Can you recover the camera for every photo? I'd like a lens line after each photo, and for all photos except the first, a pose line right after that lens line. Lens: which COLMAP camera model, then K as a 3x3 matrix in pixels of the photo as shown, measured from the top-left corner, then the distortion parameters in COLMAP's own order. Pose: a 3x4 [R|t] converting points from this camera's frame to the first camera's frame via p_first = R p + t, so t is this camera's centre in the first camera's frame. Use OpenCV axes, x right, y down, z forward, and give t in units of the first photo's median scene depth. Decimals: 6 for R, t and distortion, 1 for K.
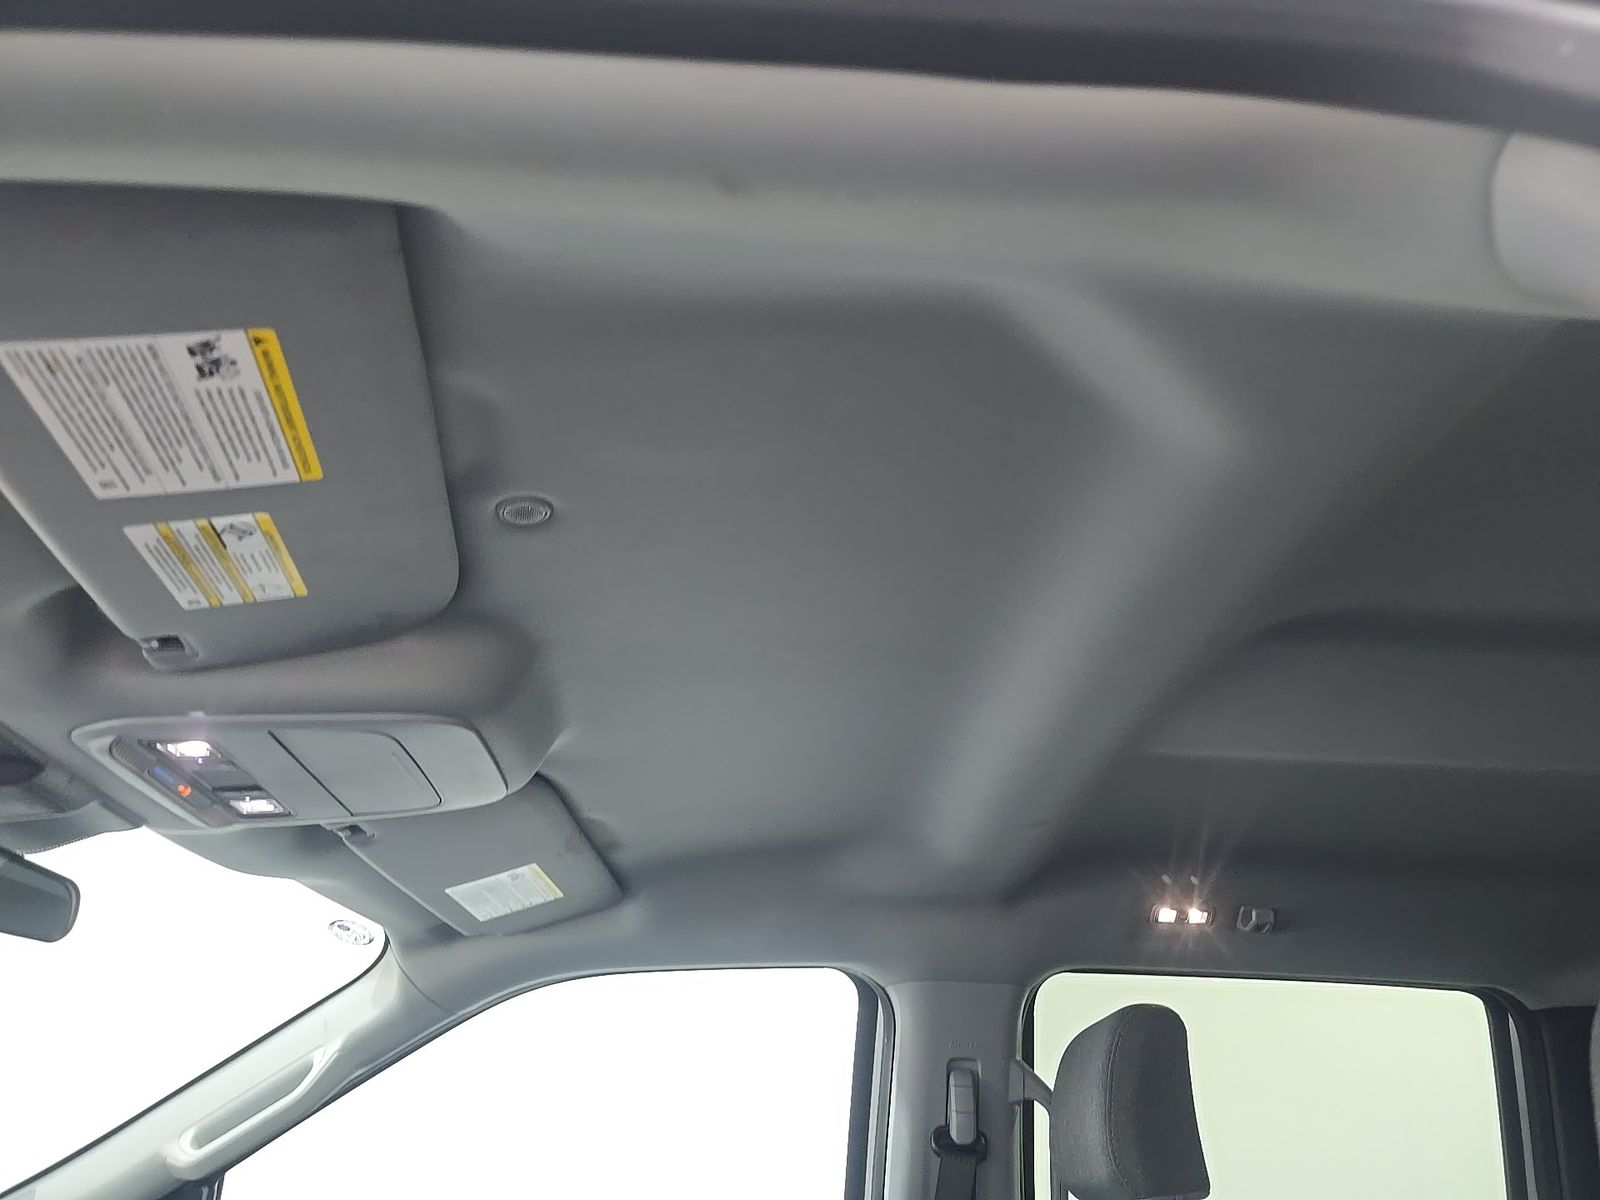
lens RADIAL K [[1083.4, 0, 814.5], [0, 1083.4, 605.3], [0, 0, 1]] dist [0.062261, -0.053314]
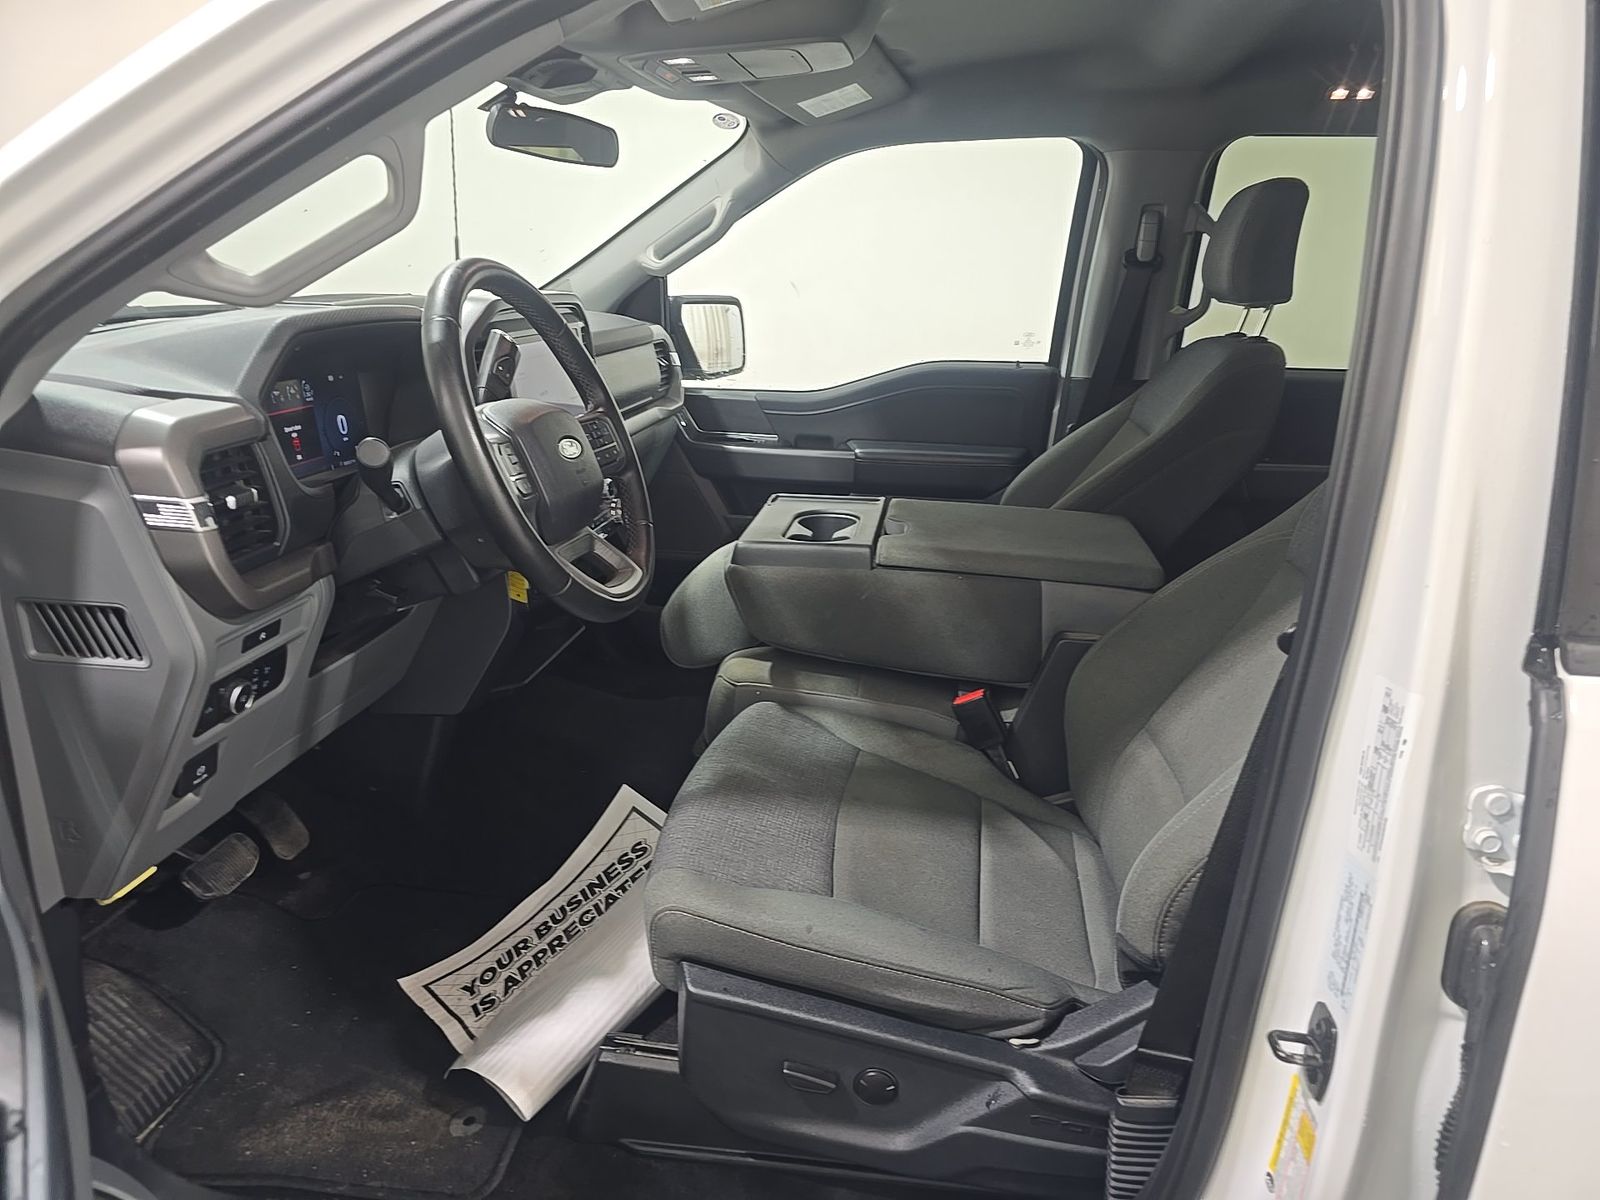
lens RADIAL K [[1083.4, 0, 814.5], [0, 1083.4, 605.3], [0, 0, 1]] dist [0.062261, -0.053314]
pose [[0.982036, 0.069517, -0.175420, -0.009832], [0.078600, 0.694459, 0.715227, -0.274962], [0.171542, -0.716167, 0.676519, -0.403370]]
